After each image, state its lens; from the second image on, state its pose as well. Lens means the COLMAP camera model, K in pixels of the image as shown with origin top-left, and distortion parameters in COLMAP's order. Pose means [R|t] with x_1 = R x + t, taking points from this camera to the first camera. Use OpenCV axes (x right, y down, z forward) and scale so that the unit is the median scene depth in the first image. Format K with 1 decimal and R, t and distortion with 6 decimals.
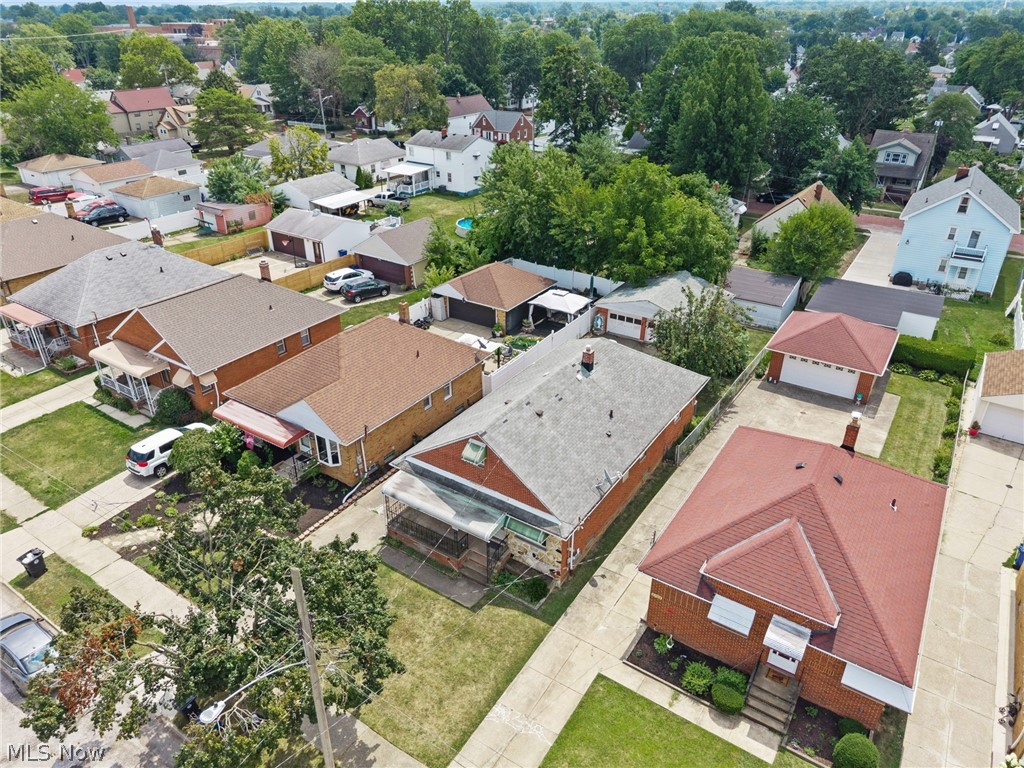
lens RADIAL K [[685.7, 0, 512.0], [0, 685.7, 384.0], [0, 0, 1]] dist [0.002582, 0.000693]
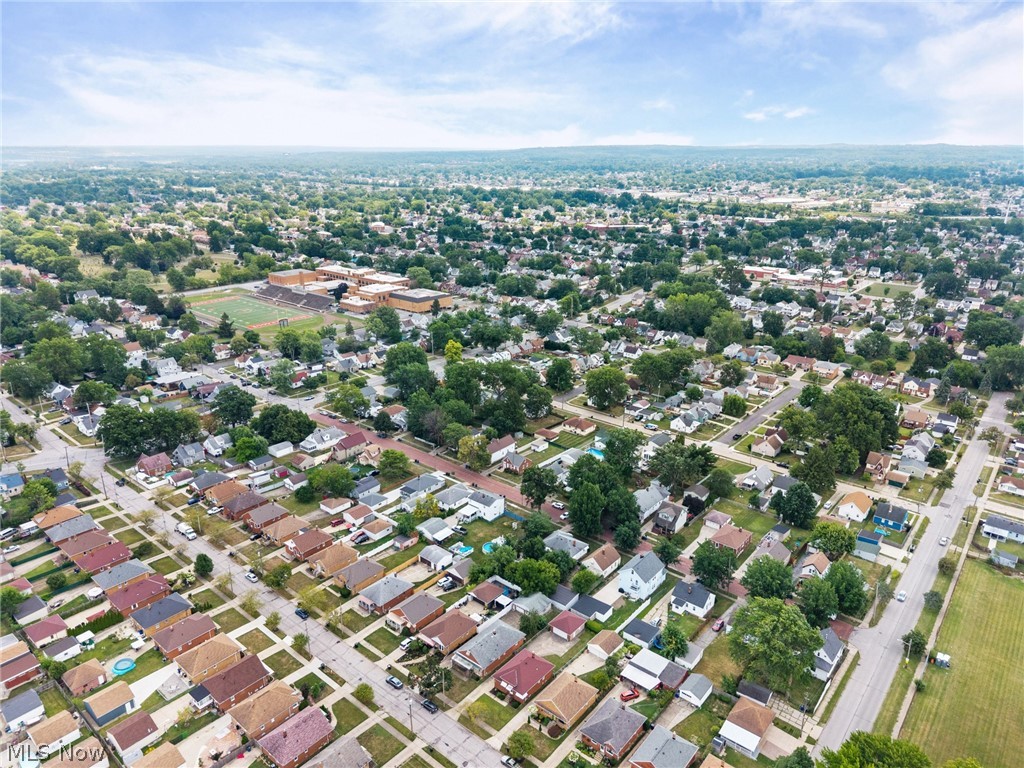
lens RADIAL K [[683.9, 0, 512.0], [0, 683.9, 384.0], [0, 0, 1]] dist [0.008928, -0.003123]
pose [[0.993981, 0.036769, -0.103195, 0.461707], [-0.053402, 0.985119, -0.163370, -0.678032], [0.095652, 0.167897, 0.981153, -2.805392]]
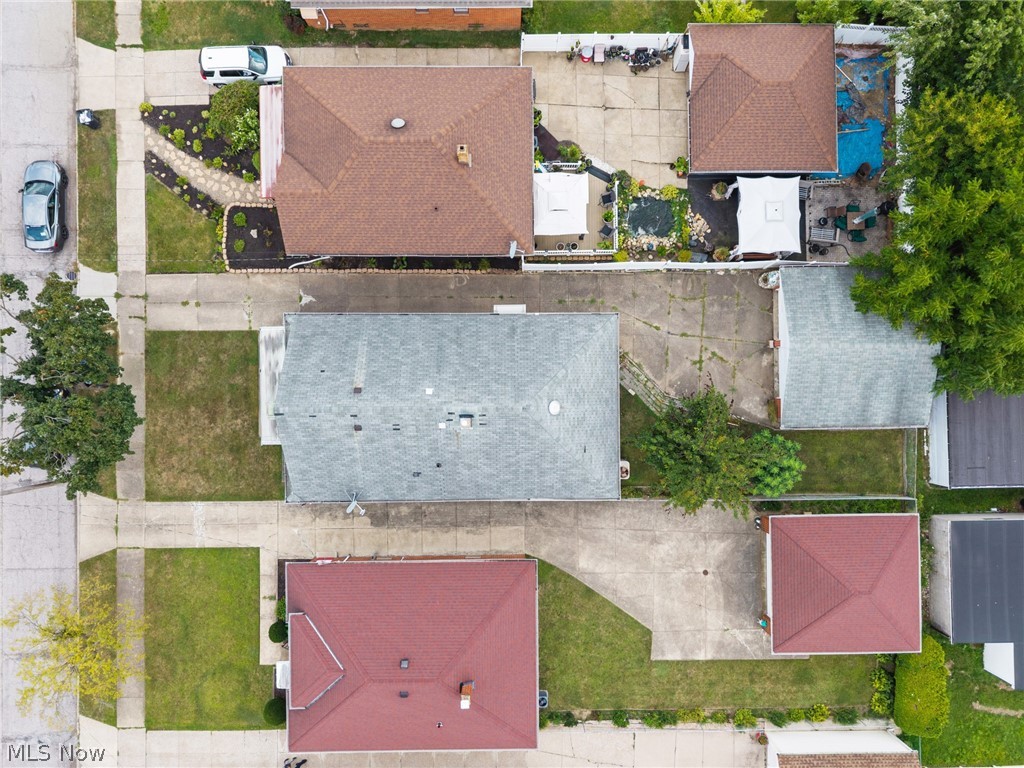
lens RADIAL K [[683.9, 0, 512.0], [0, 683.9, 384.0], [0, 0, 1]] dist [0.008928, -0.003123]
pose [[0.559368, 0.828915, -0.002770, 0.071808], [-0.403198, 0.275003, 0.872814, -0.581621], [0.724250, -0.487108, 0.488045, 0.425057]]
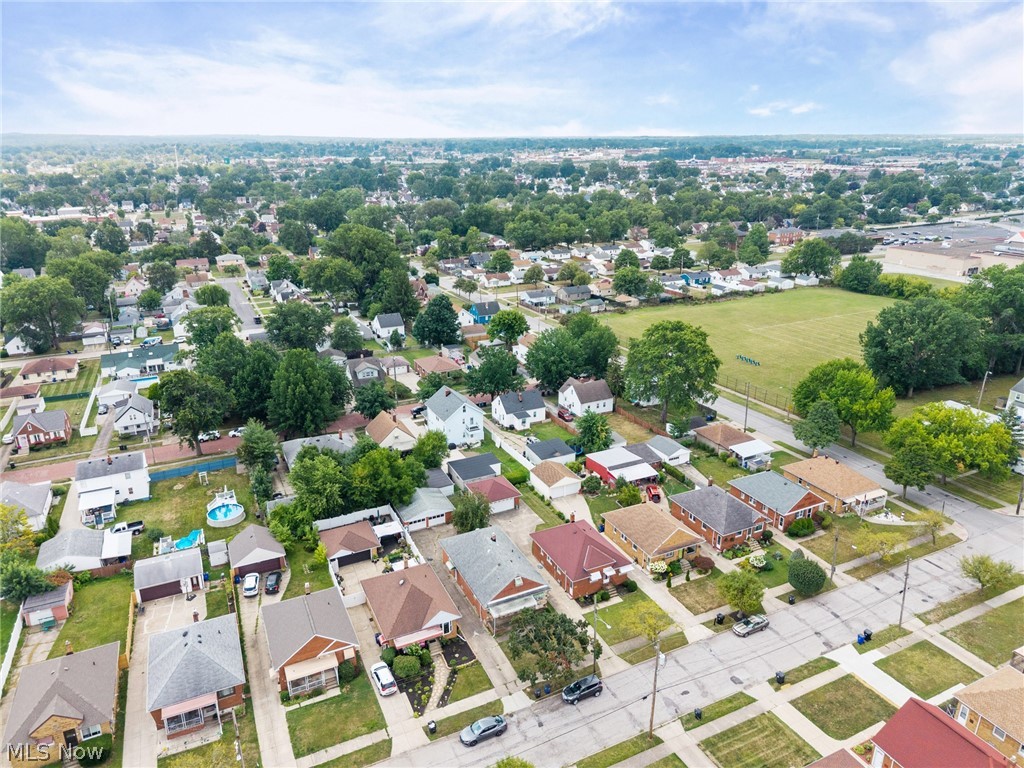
lens RADIAL K [[685.3, 0, 491.1], [0, 685.3, 382.8], [0, 0, 1]] dist [0.001070, -0.000738]
pose [[0.533211, -0.296979, 0.792142, -1.236683], [0.422630, 0.904652, 0.054676, -0.498827], [-0.732850, 0.305629, 0.607883, -0.546446]]
